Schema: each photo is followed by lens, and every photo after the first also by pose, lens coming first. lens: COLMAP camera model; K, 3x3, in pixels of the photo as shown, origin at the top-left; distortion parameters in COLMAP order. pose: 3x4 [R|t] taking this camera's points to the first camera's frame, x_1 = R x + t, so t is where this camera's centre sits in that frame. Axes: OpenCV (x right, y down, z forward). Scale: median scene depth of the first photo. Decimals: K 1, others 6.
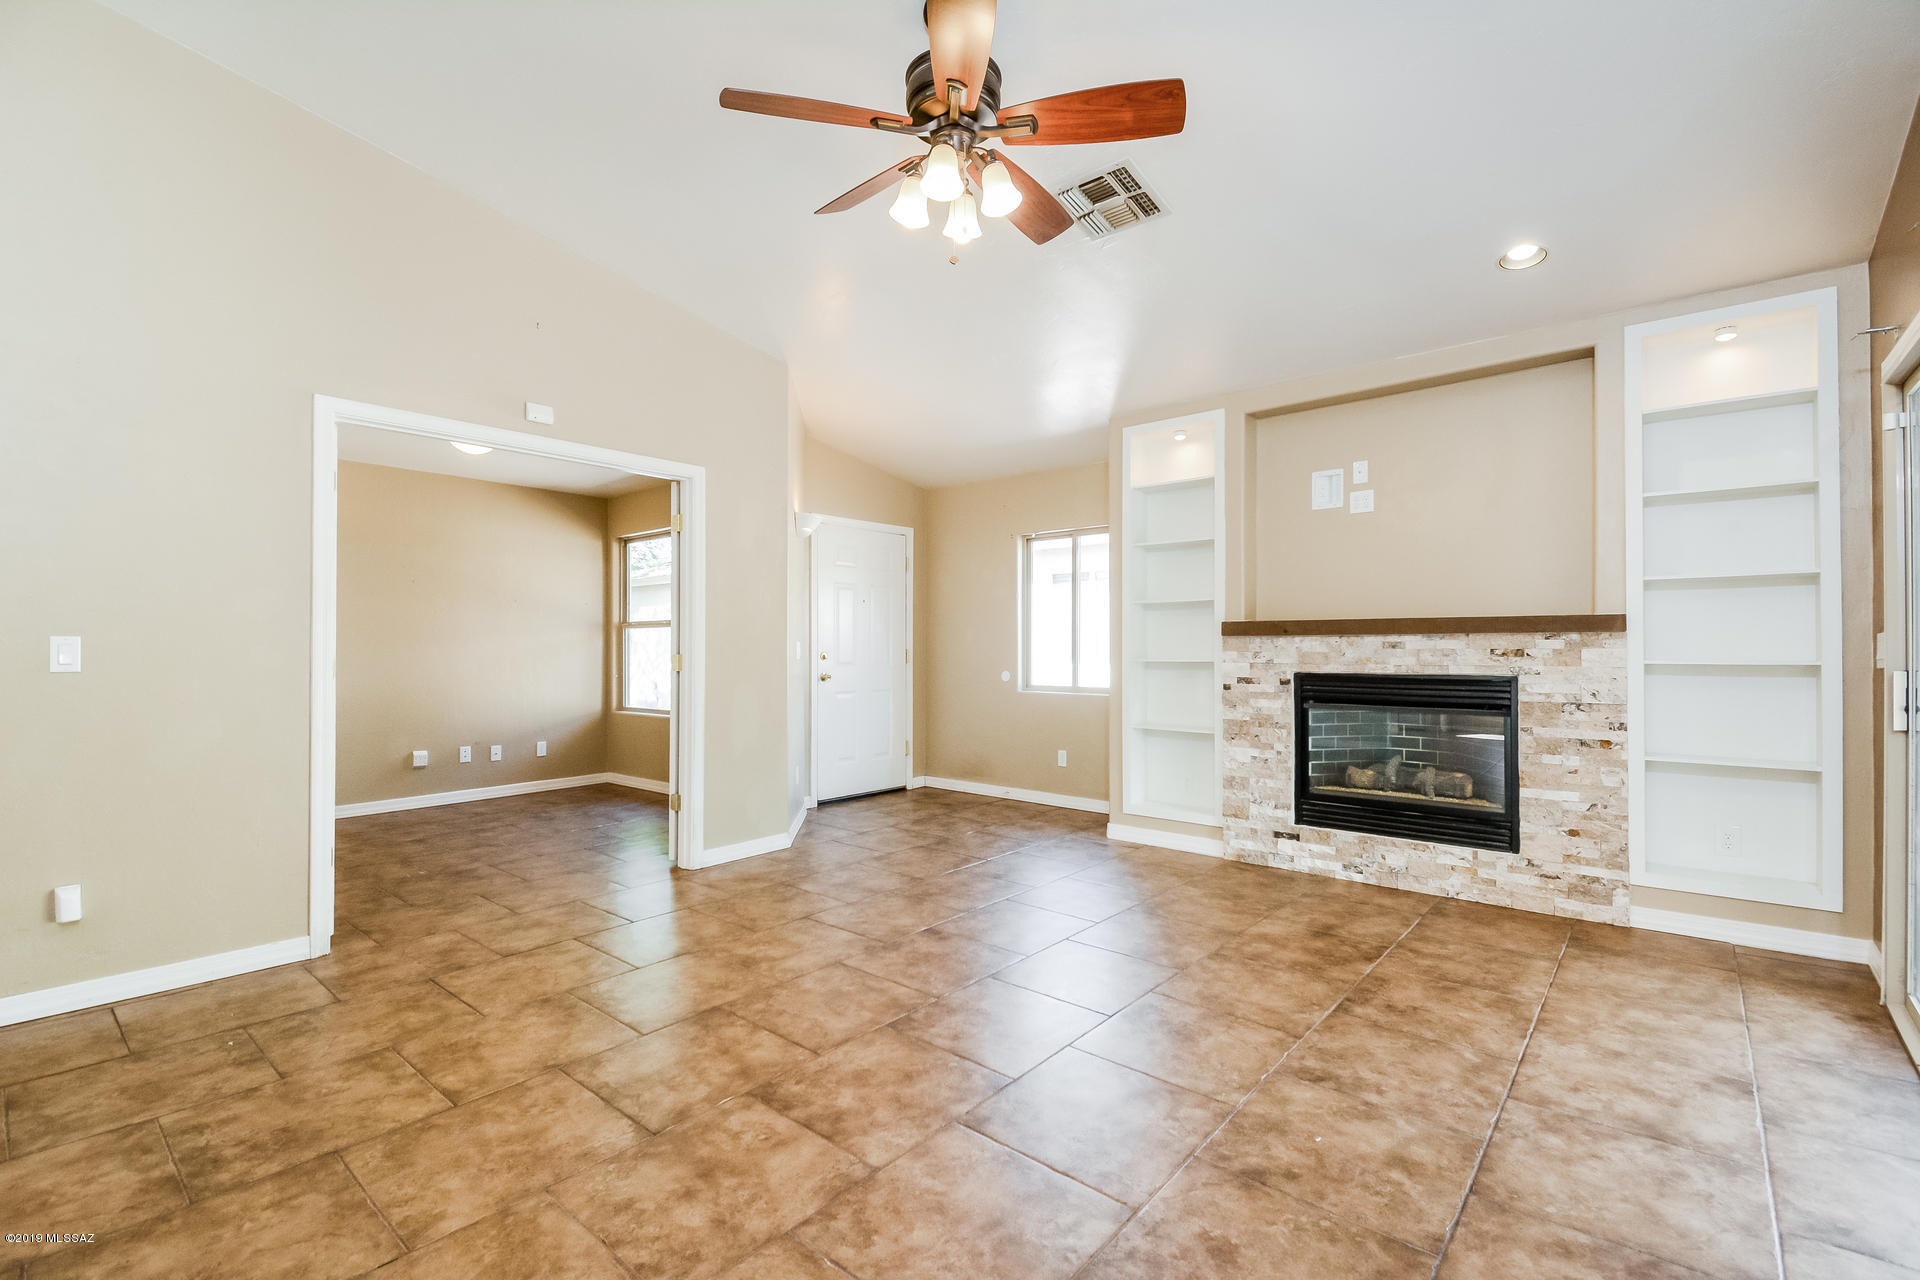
lens RADIAL K [[840.3, 0, 960.0], [0, 840.3, 640.0], [0, 0, 1]] dist [0.037681, -0.022673]
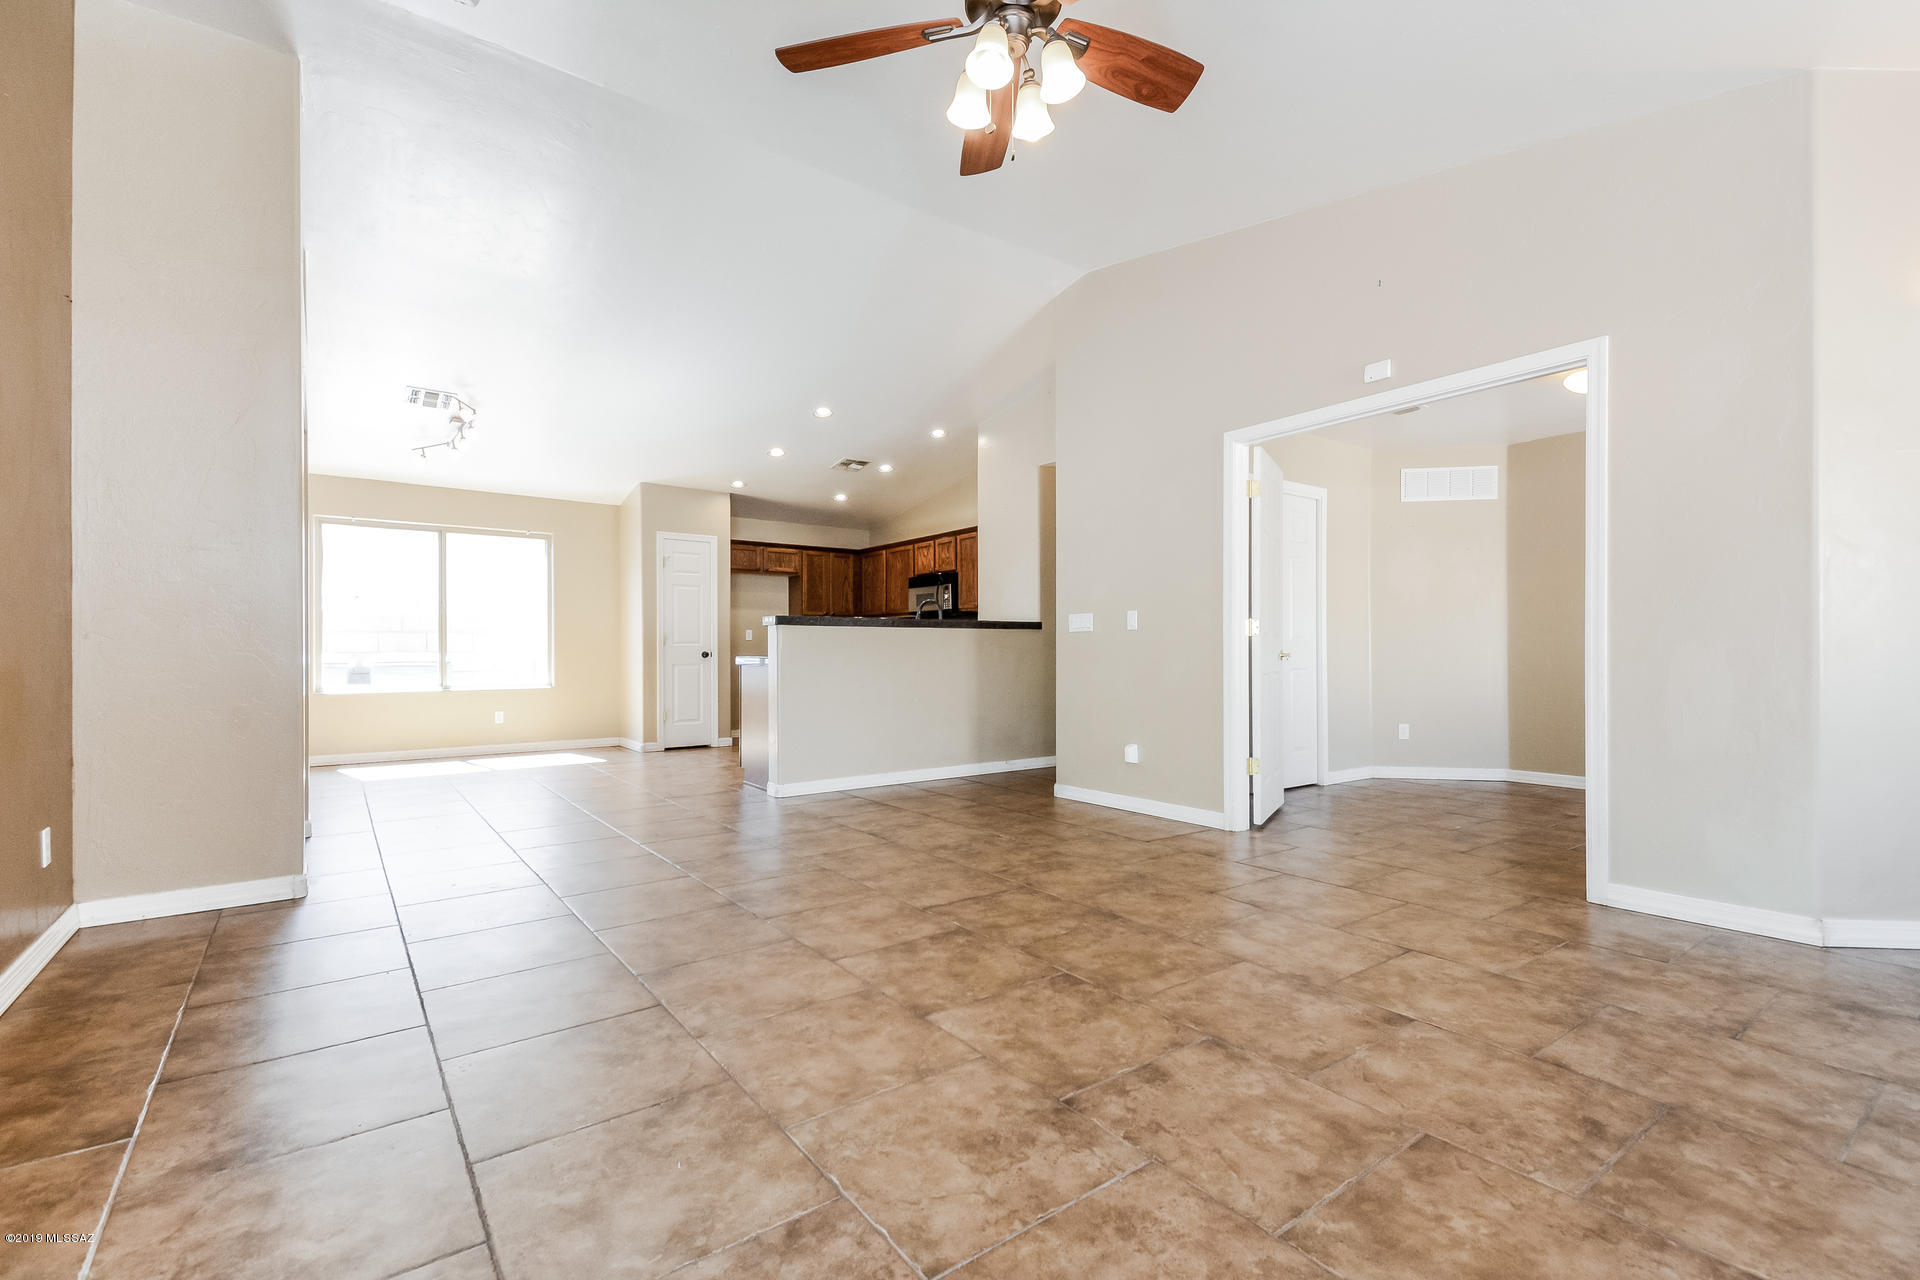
lens RADIAL K [[840.8, 0, 970.3], [0, 840.8, 653.8], [0, 0, 1]] dist [0.044594, -0.022449]
pose [[-0.214398, 0.002487, -0.976743, 0.607059], [0.012450, 0.999922, -0.000187, 0.066082], [0.976667, -0.012201, -0.214413, 0.773329]]
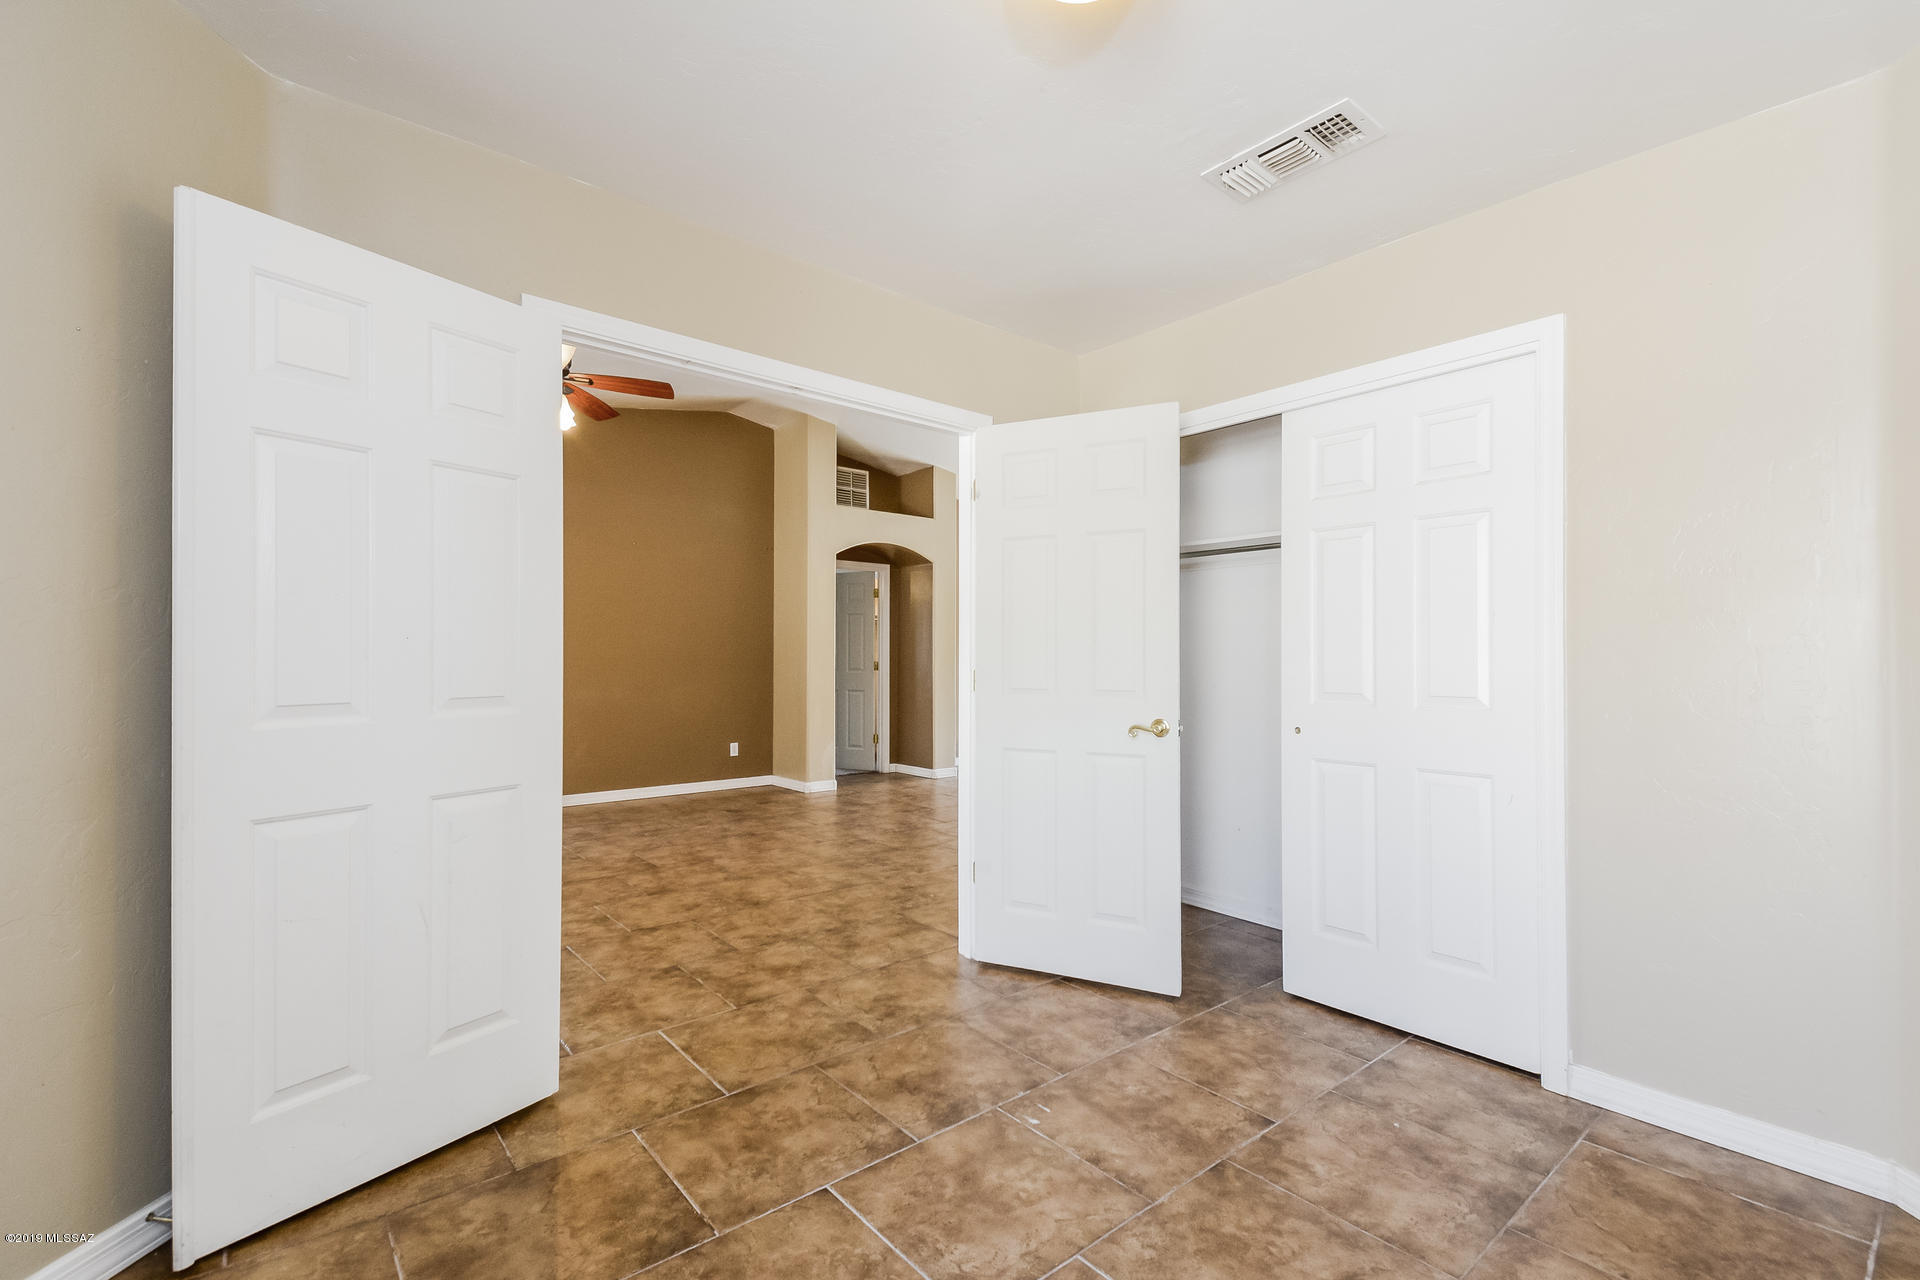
lens RADIAL K [[854.2, 0, 963.8], [0, 854.2, 654.7], [0, 0, 1]] dist [0.031510, -0.027936]
pose [[-0.986288, 0.002622, 0.165013, -0.807551], [0.000486, 0.999916, -0.012981, 0.017785], [-0.165033, -0.012722, -0.986206, 1.787135]]
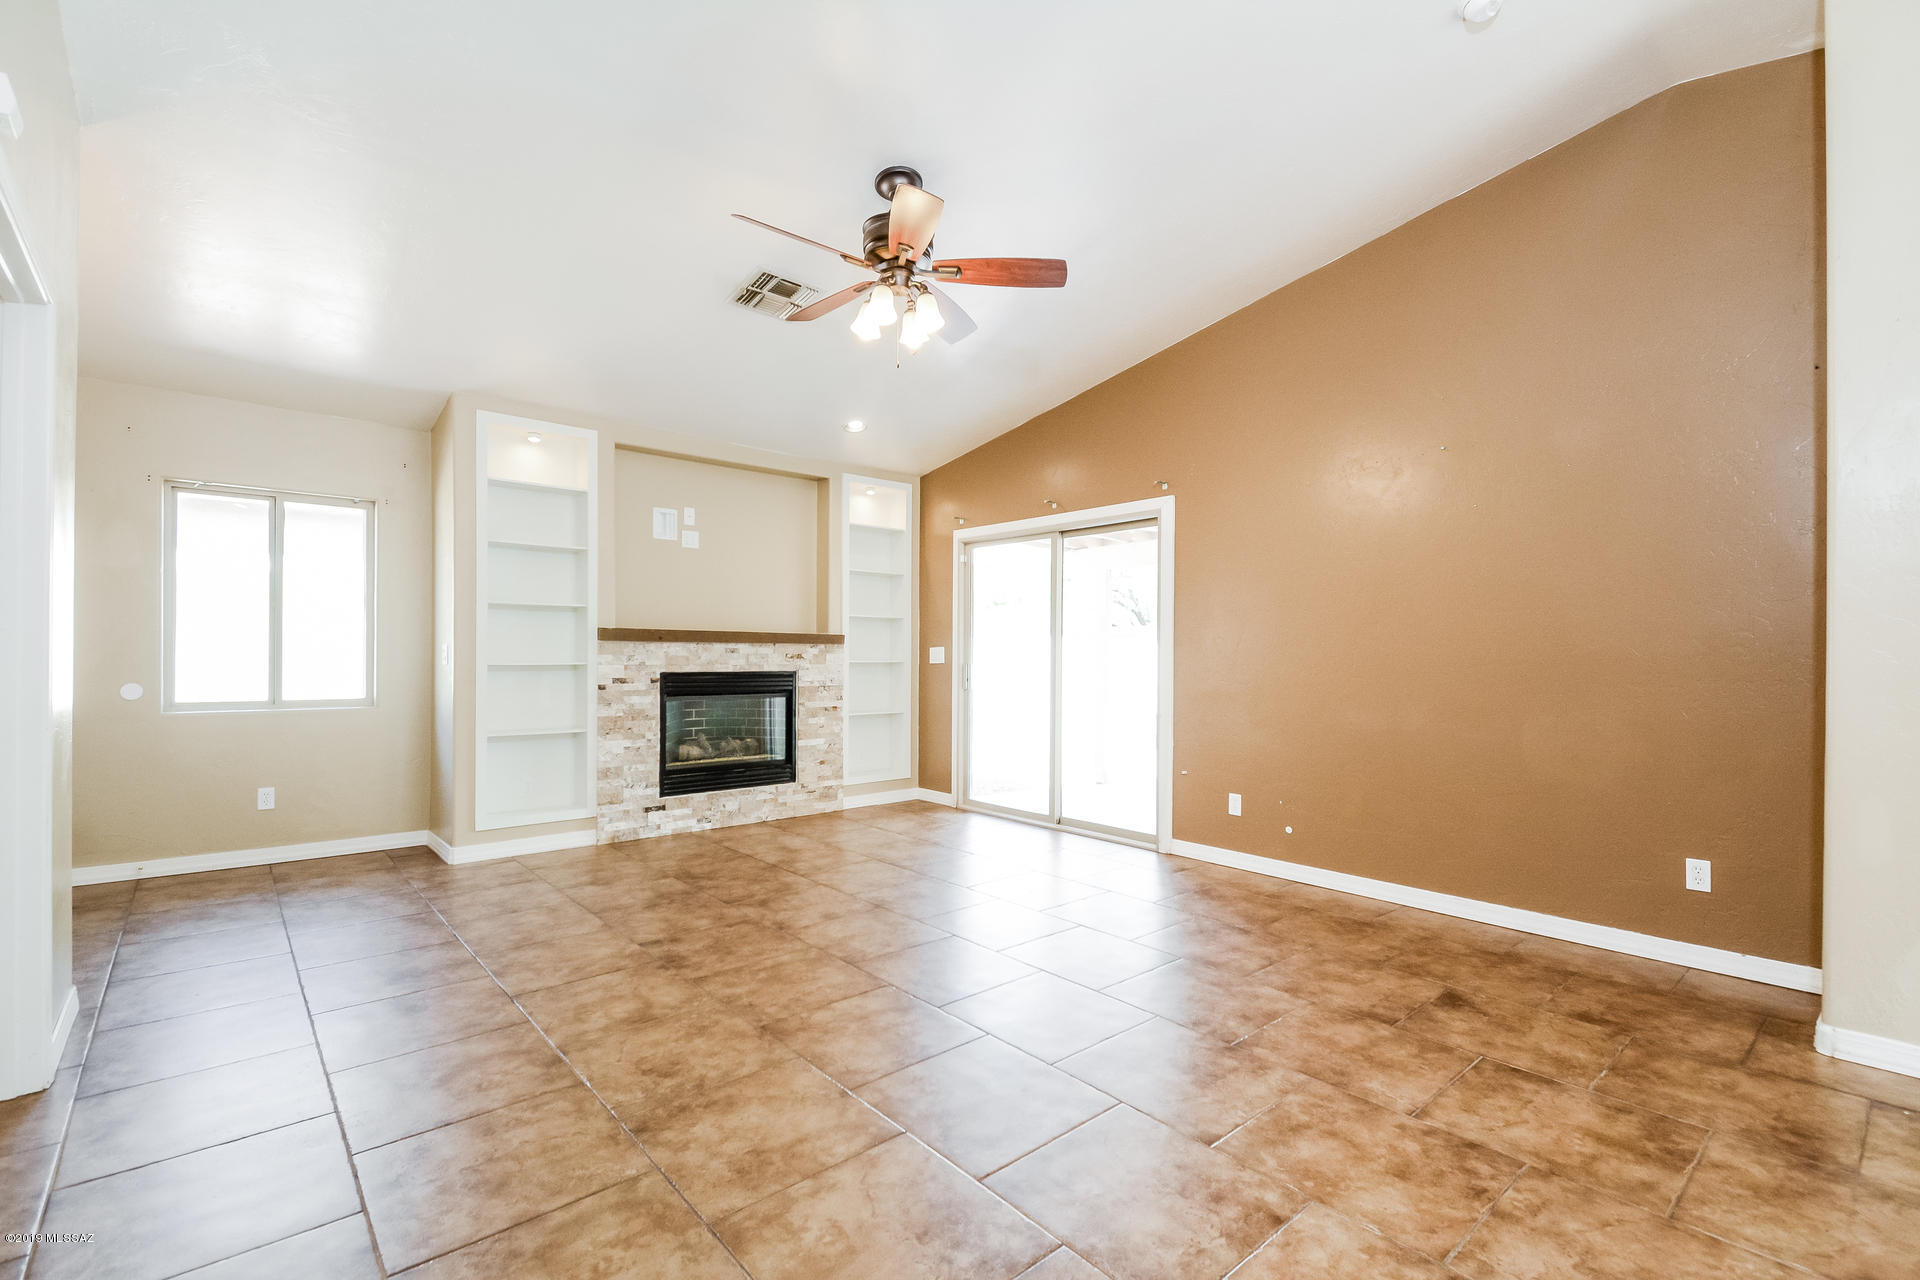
lens RADIAL K [[847.0, 0, 969.3], [0, 847.0, 647.0], [0, 0, 1]] dist [0.043447, -0.030112]
pose [[0.138650, 0.011632, 0.990273, -0.893680], [-0.016289, 0.999823, -0.009464, 0.007601], [-0.990208, -0.014818, 0.138815, 0.469260]]
